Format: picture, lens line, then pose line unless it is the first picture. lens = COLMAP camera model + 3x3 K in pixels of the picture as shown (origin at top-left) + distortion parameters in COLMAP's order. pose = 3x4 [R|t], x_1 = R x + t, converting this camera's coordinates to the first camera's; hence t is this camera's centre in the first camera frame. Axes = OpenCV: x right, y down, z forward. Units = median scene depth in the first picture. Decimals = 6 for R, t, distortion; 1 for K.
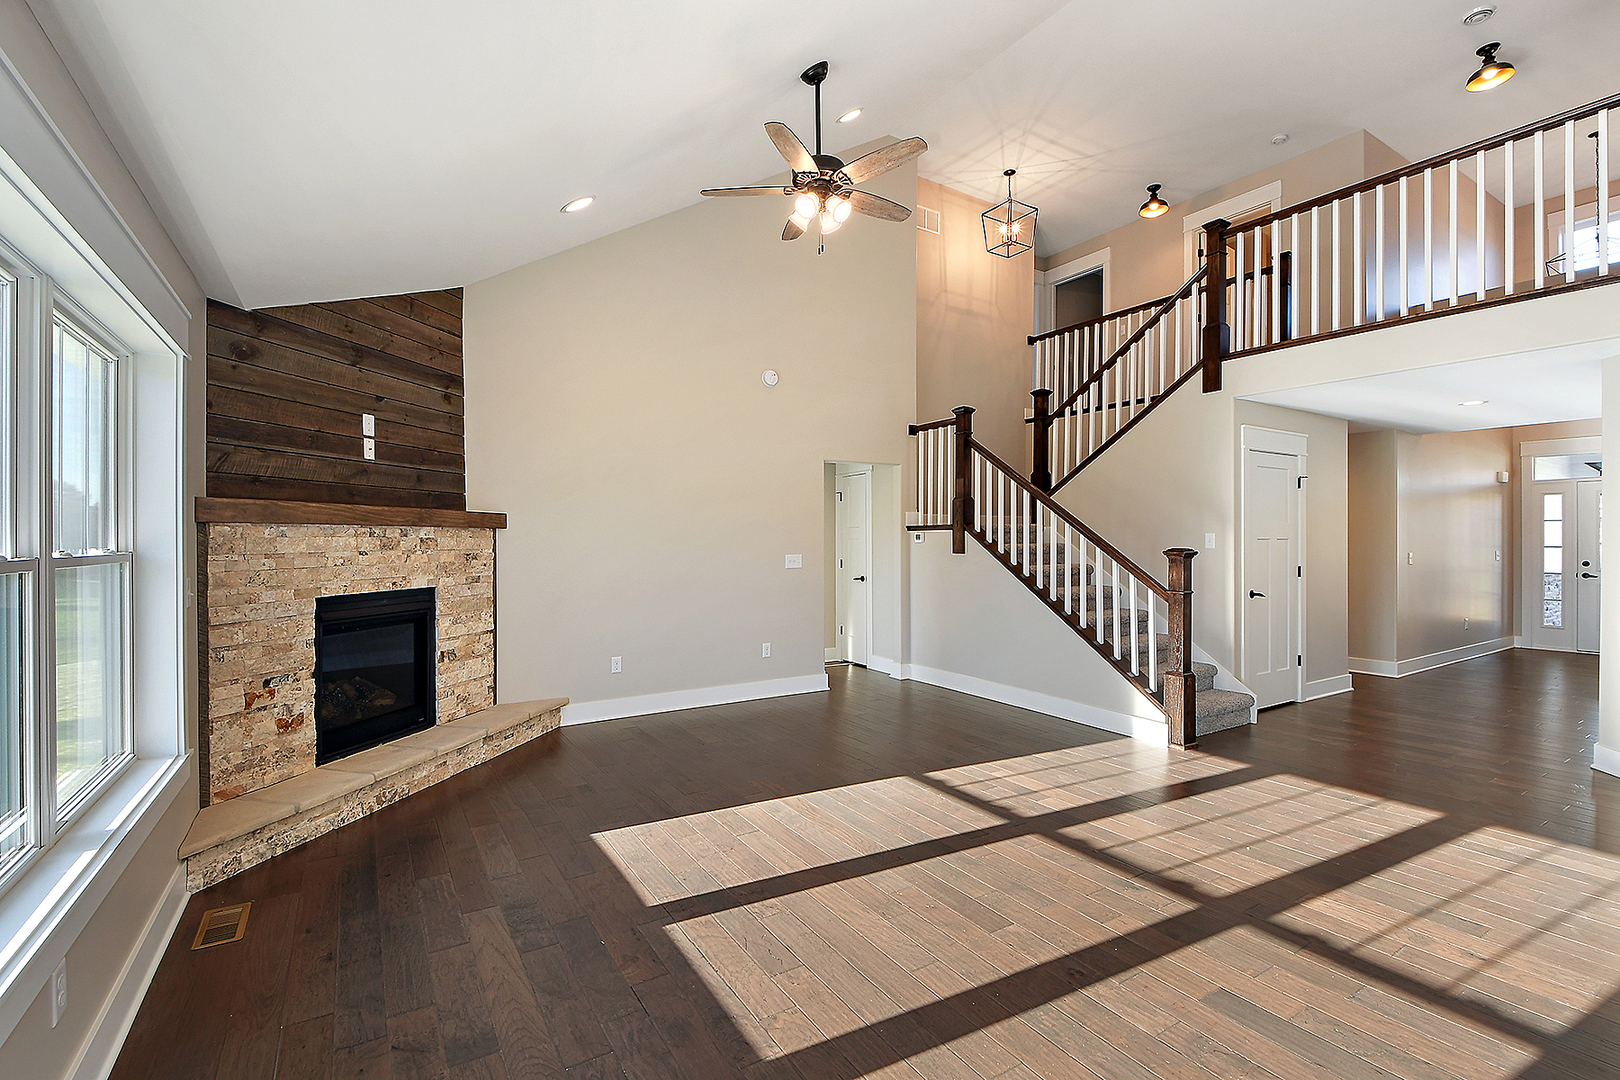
lens RADIAL K [[712.6, 0, 807.9], [0, 712.6, 542.9], [0, 0, 1]] dist [0.024769, -0.030829]
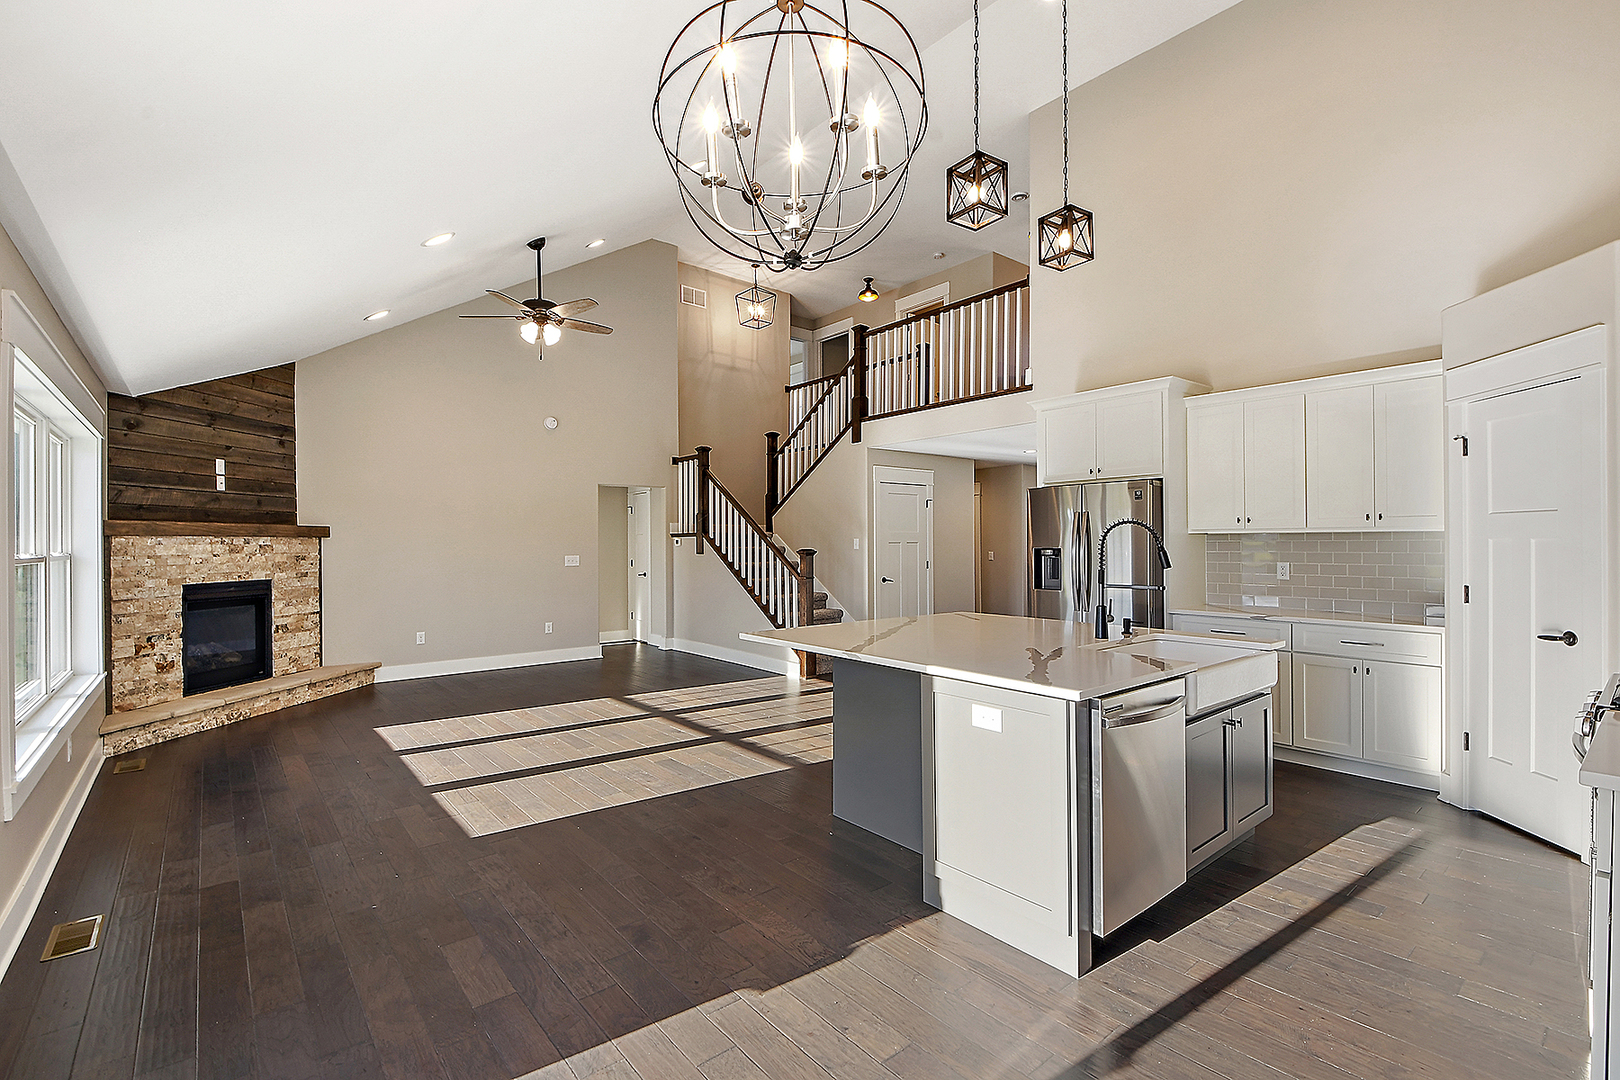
lens RADIAL K [[717.2, 0, 810.9], [0, 717.2, 543.1], [0, 0, 1]] dist [0.020478, -0.022247]
pose [[0.990096, -0.004103, 0.140330, 0.351623], [0.004844, 0.999976, -0.004939, 0.002274], [-0.140307, 0.005570, 0.990092, -0.586438]]
